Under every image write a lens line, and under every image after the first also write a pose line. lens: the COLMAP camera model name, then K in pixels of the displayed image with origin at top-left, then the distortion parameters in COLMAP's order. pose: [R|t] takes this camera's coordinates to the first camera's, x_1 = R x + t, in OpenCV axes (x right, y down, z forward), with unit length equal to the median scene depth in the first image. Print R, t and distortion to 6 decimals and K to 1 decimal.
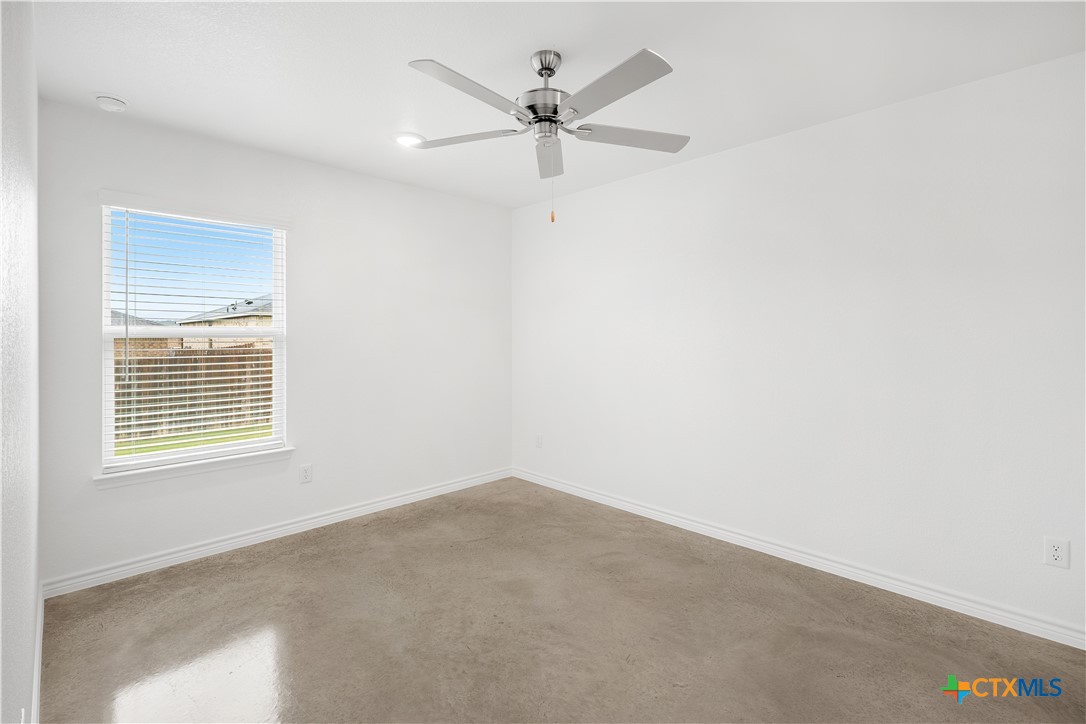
lens RADIAL K [[493.5, 0, 544.4], [0, 493.5, 339.1], [0, 0, 1]] dist [0.003162, 0.000127]
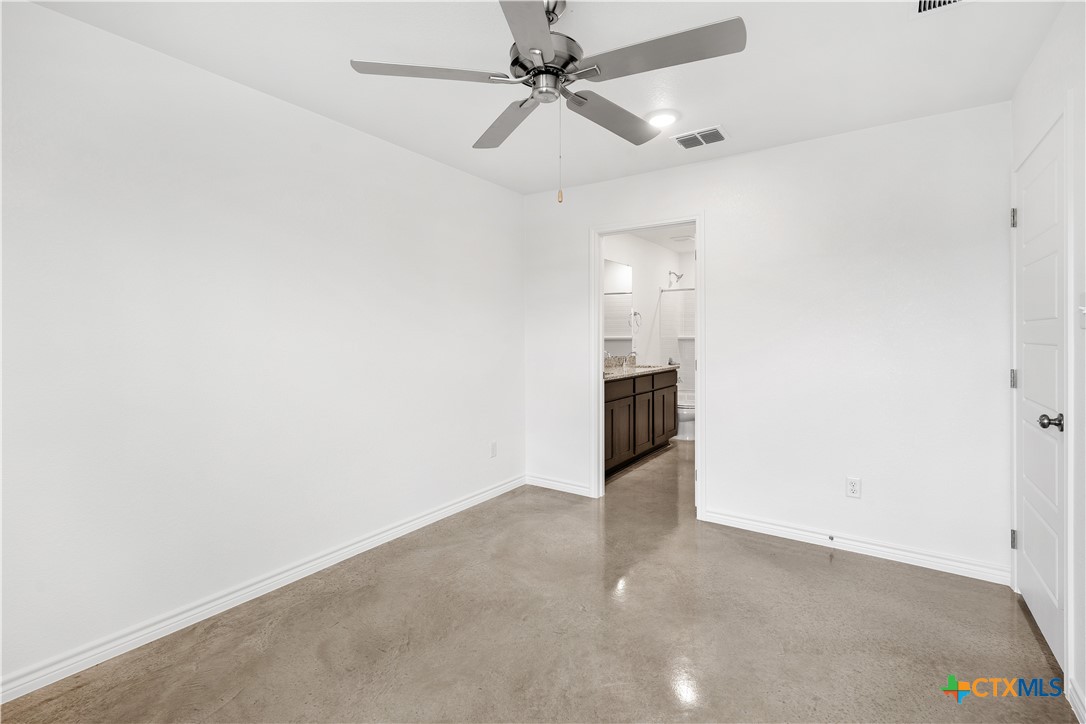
lens RADIAL K [[493.5, 0, 544.4], [0, 493.5, 339.1], [0, 0, 1]] dist [0.003162, 0.000127]
pose [[-0.193454, -0.007358, 0.981082, -0.625784], [0.005558, 0.999948, 0.008596, 0.002488], [-0.981094, 0.007115, -0.193403, 0.891298]]
